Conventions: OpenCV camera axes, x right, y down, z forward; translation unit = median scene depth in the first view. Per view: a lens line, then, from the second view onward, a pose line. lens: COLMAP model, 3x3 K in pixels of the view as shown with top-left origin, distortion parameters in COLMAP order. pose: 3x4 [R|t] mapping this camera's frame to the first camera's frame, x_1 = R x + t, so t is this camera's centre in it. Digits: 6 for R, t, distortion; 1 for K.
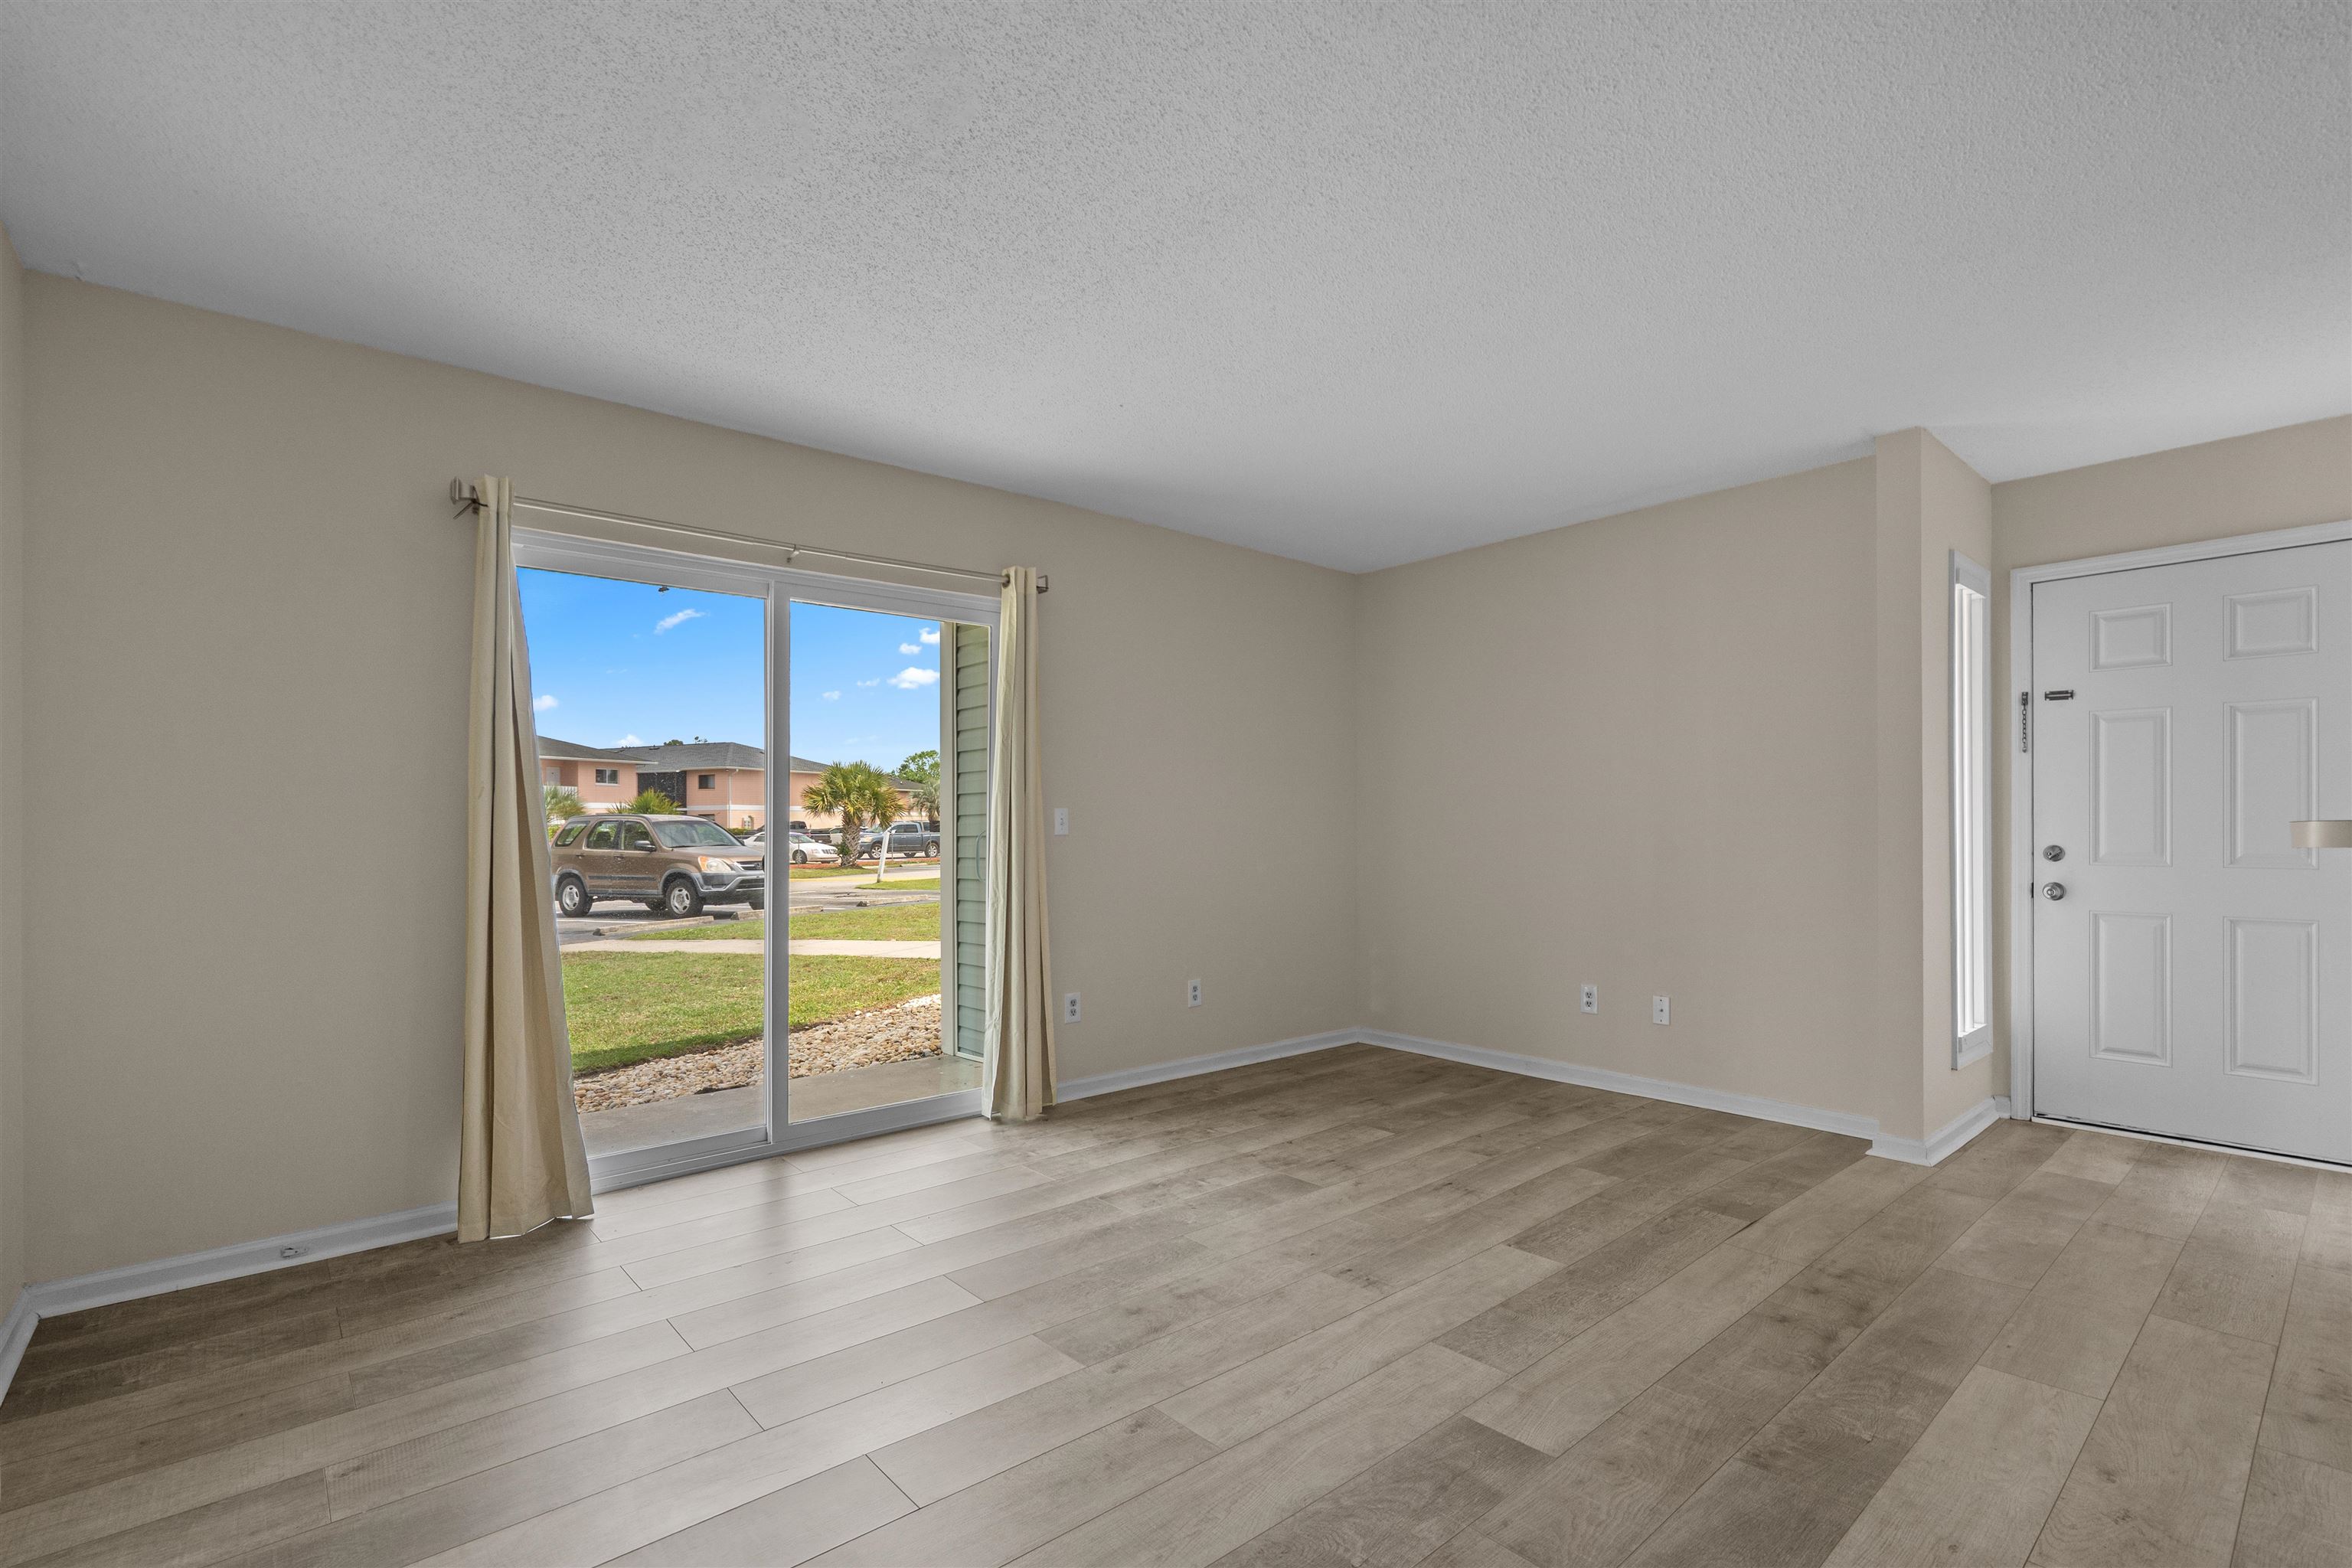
lens RADIAL K [[1065.6, 0, 1183.6], [0, 1065.6, 818.4], [0, 0, 1]] dist [-0.001837, 0.000135]
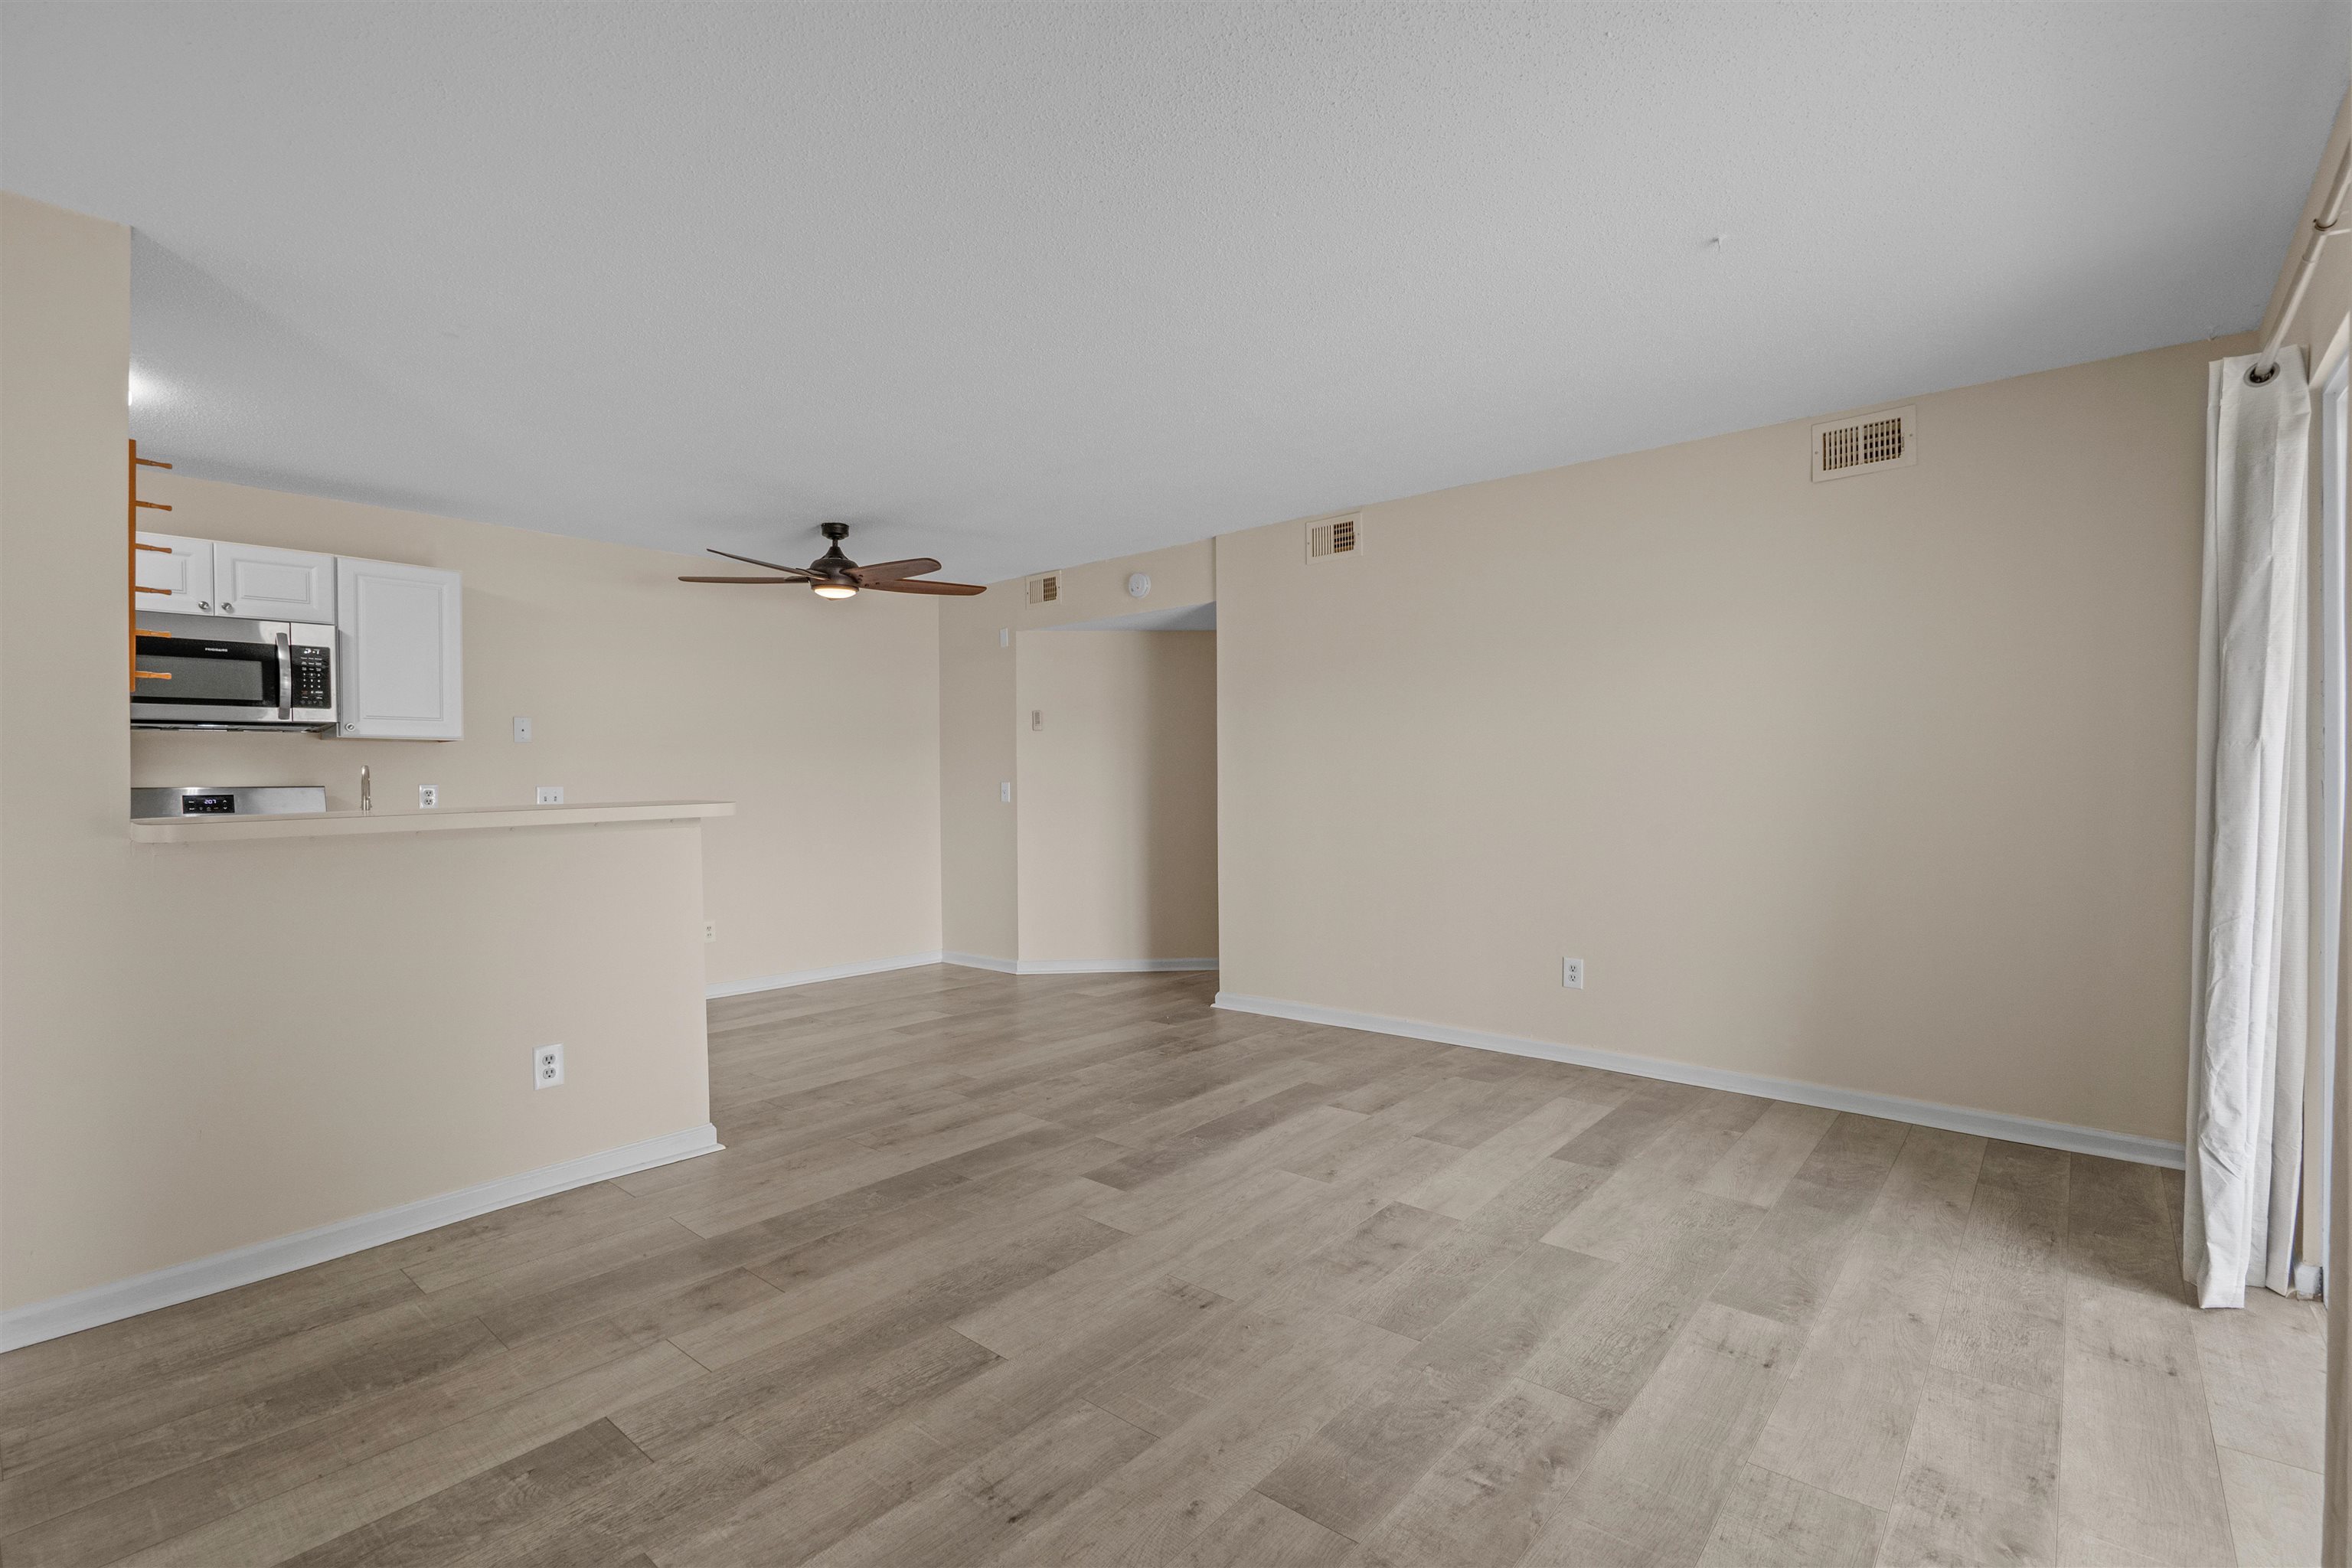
lens RADIAL K [[1066.5, 0, 1176.0], [0, 1066.5, 784.0], [0, 0, 1]] dist [-0.002042, 0.000012]
pose [[-0.990145, 0.015541, -0.139180, 0.235675], [0.015806, 0.999875, -0.000802, -0.007851], [0.139150, -0.002994, -0.990267, 1.502682]]
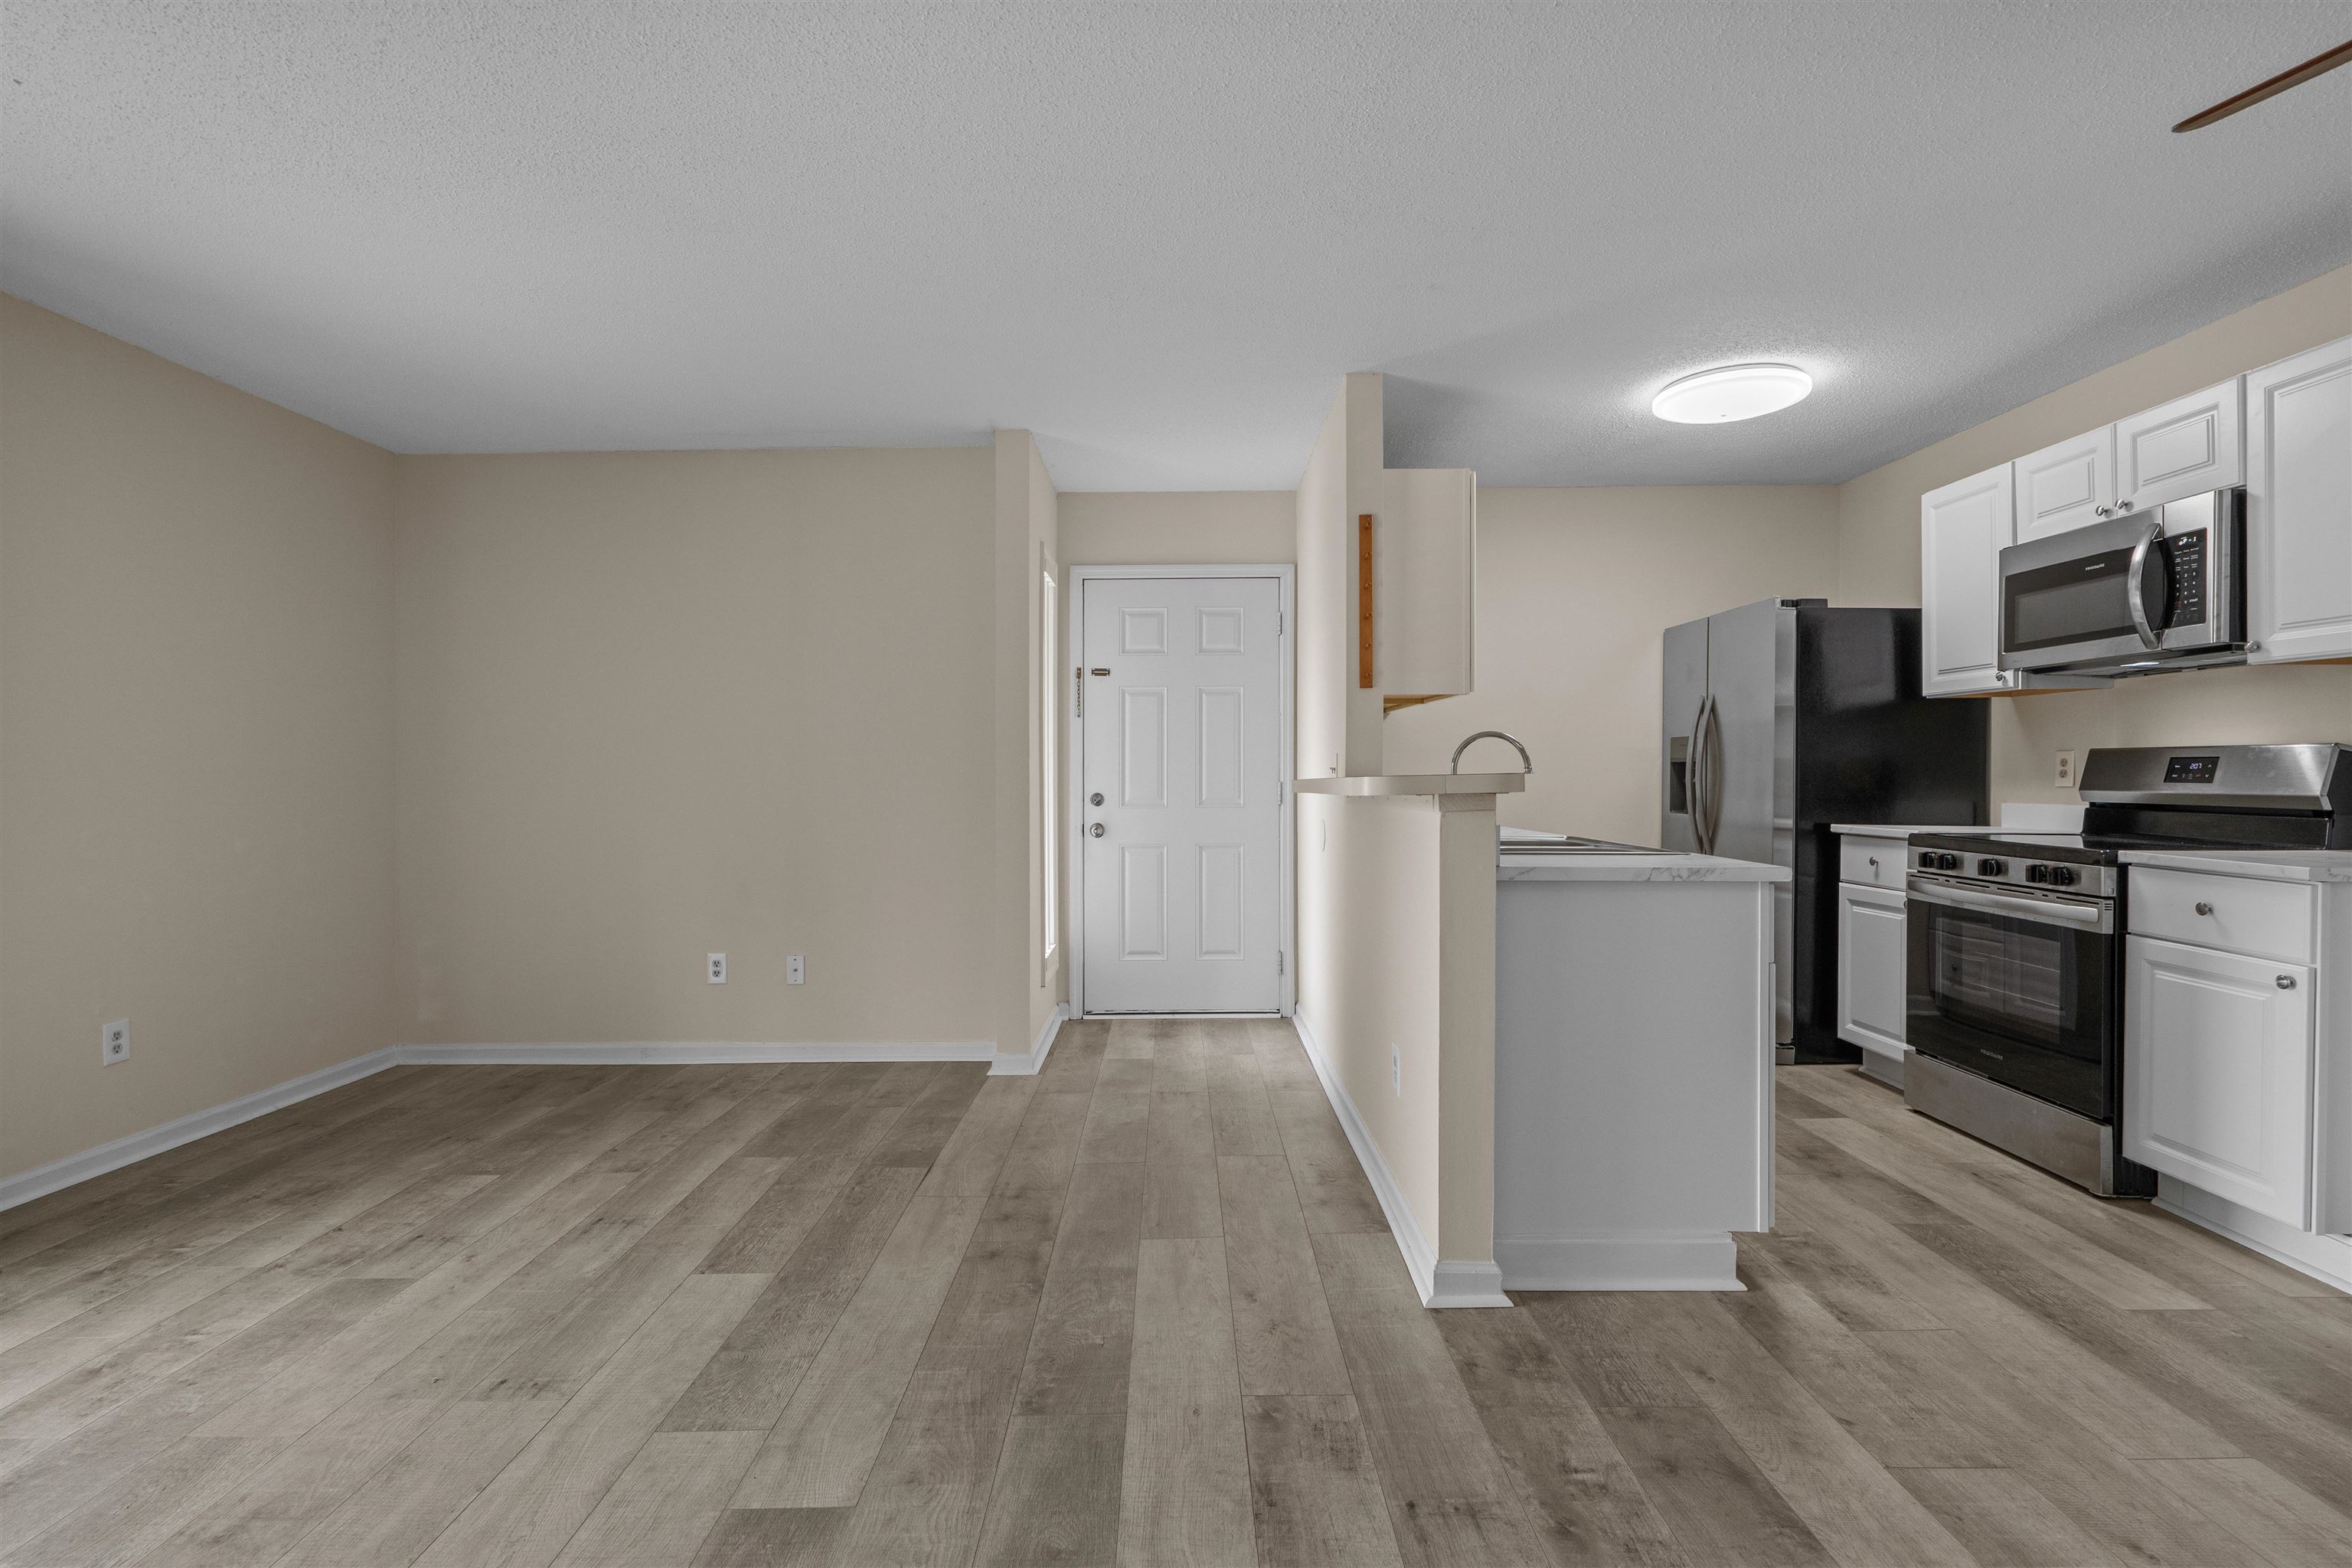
lens RADIAL K [[1080.9, 0, 1170.8], [0, 1080.9, 766.4], [0, 0, 1]] dist [-0.002303, 0.000601]
pose [[0.662031, 0.002458, 0.749472, -0.081409], [-0.000643, 0.999996, -0.002712, -0.003177], [-0.749476, 0.001314, 0.662030, 0.120927]]
